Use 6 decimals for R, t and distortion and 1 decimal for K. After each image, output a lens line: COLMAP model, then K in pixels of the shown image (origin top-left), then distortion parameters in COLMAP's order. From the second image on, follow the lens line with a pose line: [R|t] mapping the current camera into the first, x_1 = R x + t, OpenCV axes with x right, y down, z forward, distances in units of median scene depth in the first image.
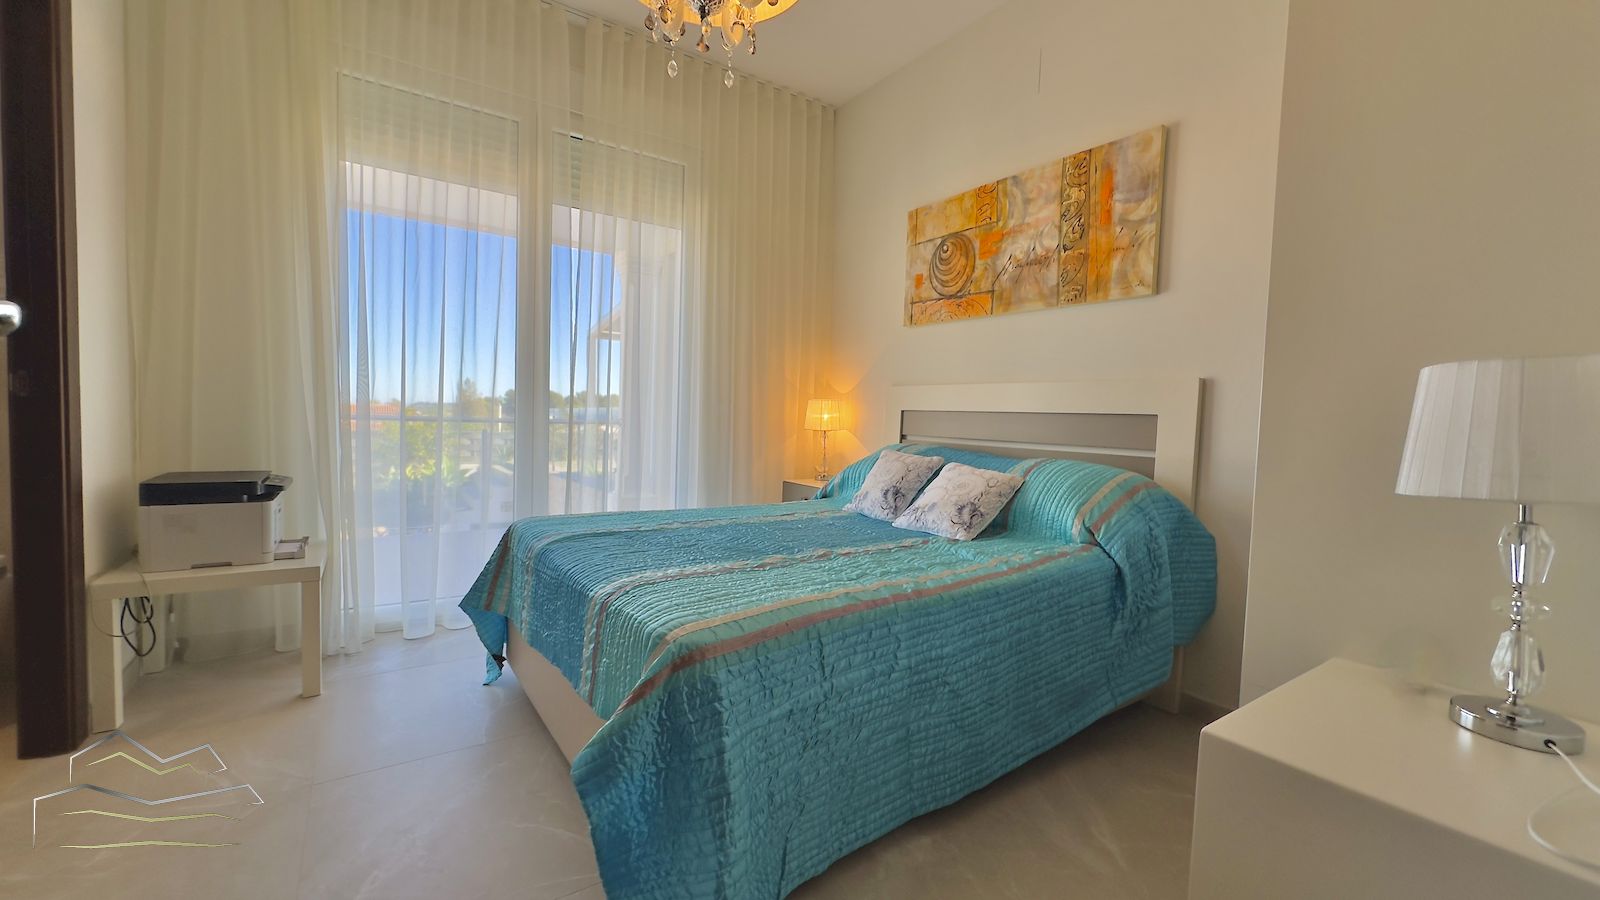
lens RADIAL K [[638.9, 0, 800.0], [0, 638.9, 450.0], [0, 0, 1]] dist [-0.000333, -0.000058]
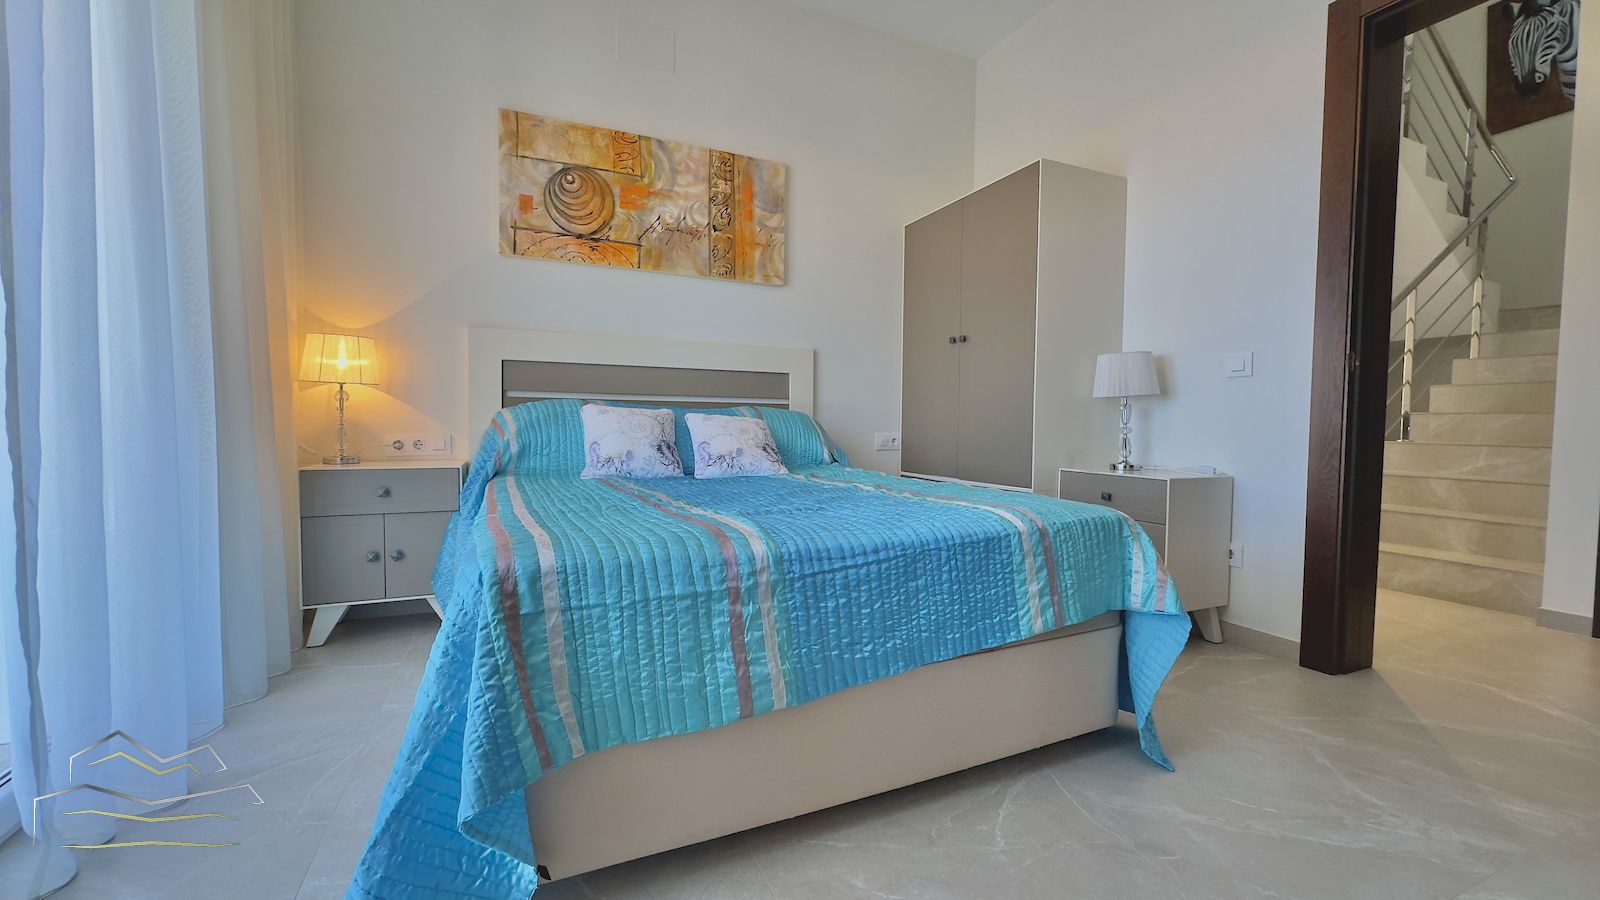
lens RADIAL K [[638.9, 0, 800.0], [0, 638.9, 450.0], [0, 0, 1]] dist [-0.000333, -0.000058]
pose [[0.176565, -0.074337, 0.981478, -0.679938], [0.045704, 0.996688, 0.067267, 0.016142], [-0.983227, 0.032981, 0.179378, 0.597469]]
